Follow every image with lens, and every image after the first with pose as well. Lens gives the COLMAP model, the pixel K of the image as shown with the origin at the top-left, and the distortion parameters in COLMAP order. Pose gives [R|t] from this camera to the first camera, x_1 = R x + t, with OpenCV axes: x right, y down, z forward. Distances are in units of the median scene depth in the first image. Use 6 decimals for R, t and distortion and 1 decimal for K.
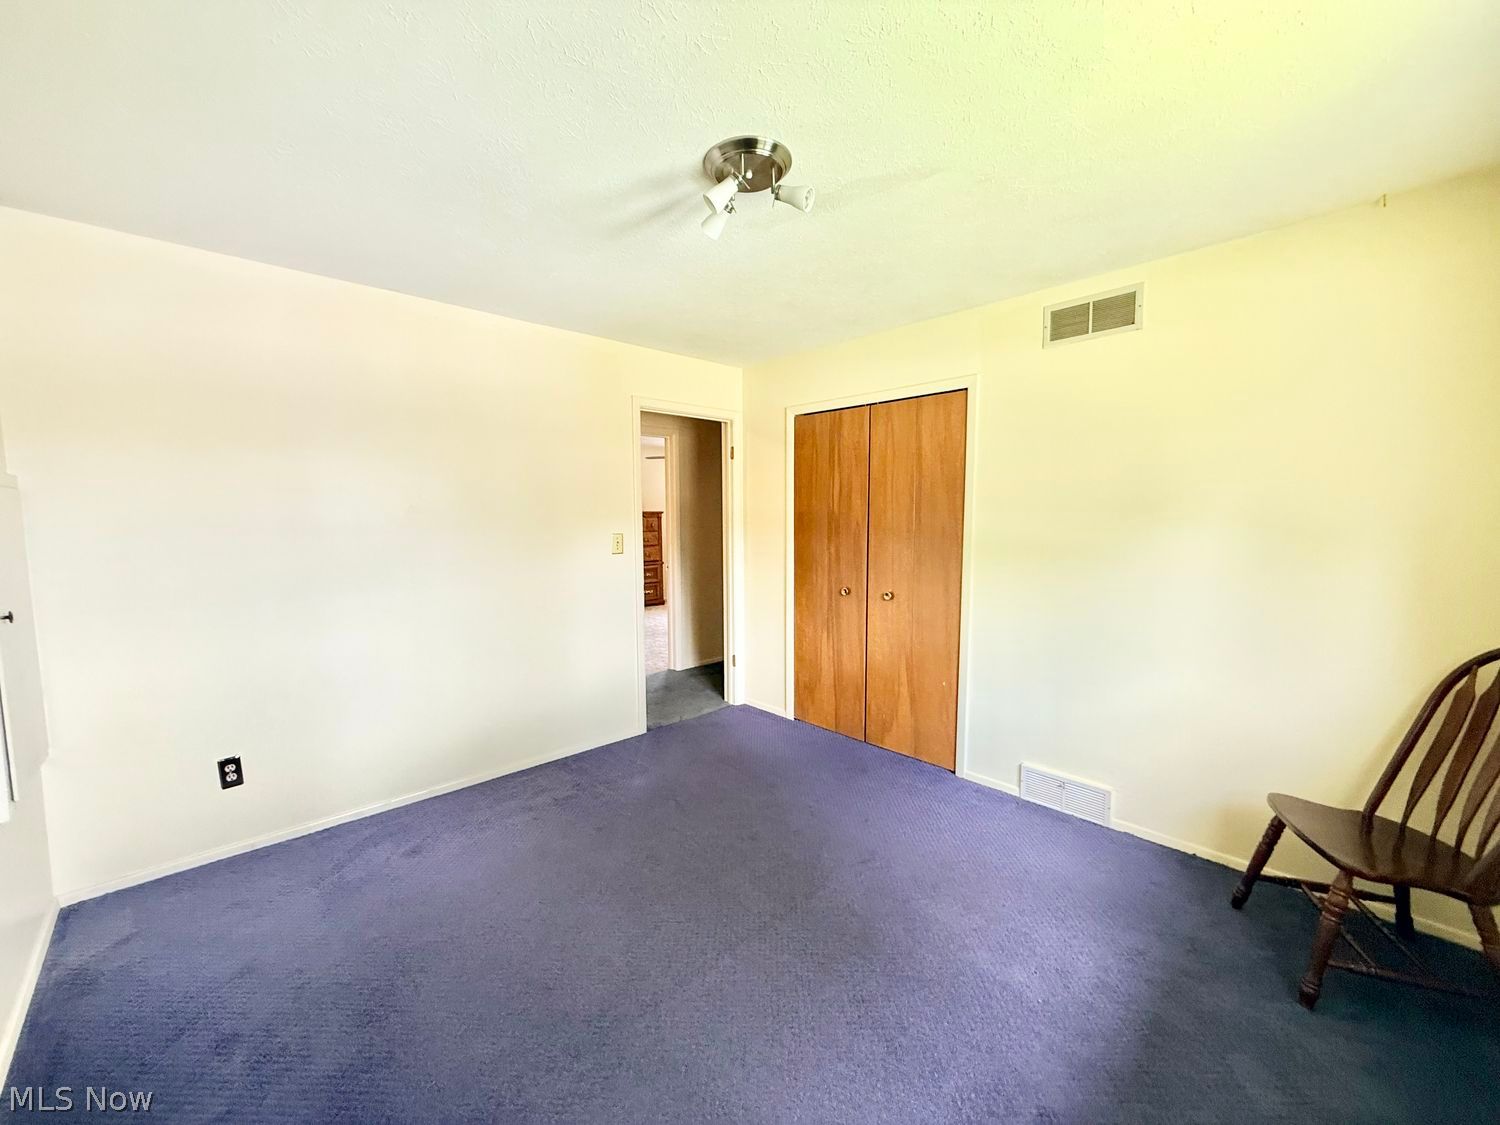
lens RADIAL K [[600.2, 0, 745.9], [0, 600.2, 564.0], [0, 0, 1]] dist [-0.000103, -0.000181]
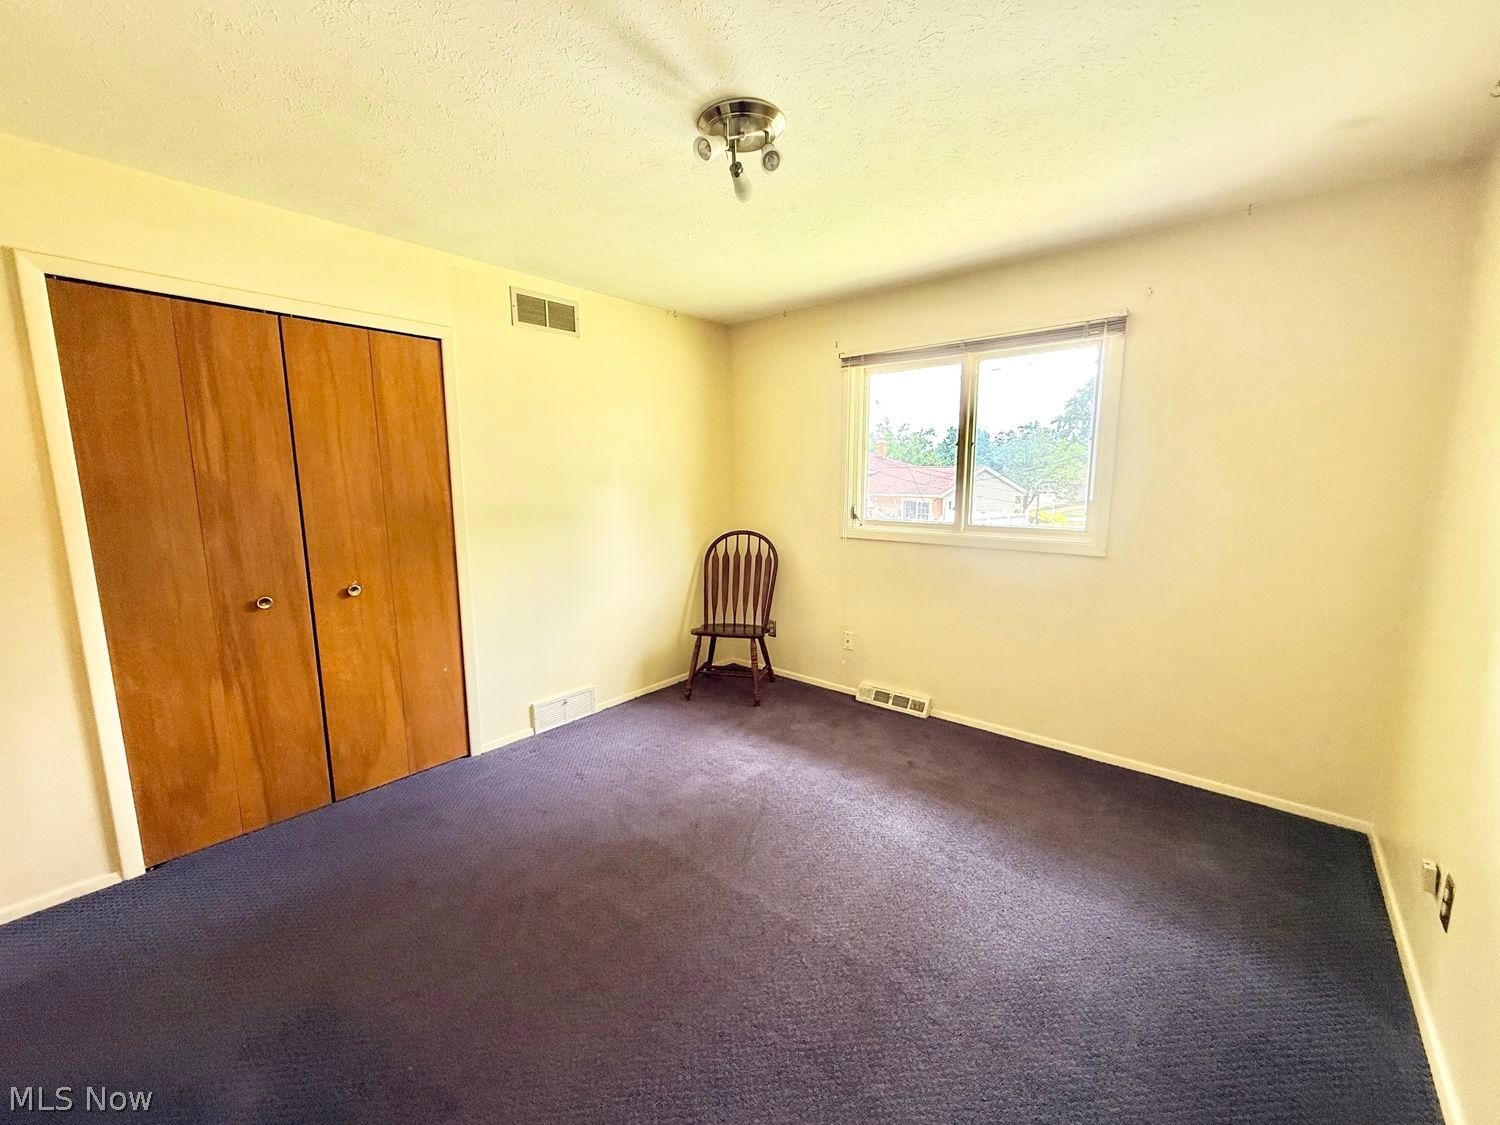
lens RADIAL K [[600.2, 0, 744.1], [0, 600.2, 567.9], [0, 0, 1]] dist [-0.000103, -0.000181]
pose [[-0.110652, -0.148049, 0.982770, -0.533764], [0.090465, 0.983237, 0.158305, -0.048197], [-0.989733, 0.106423, -0.095404, 0.574286]]
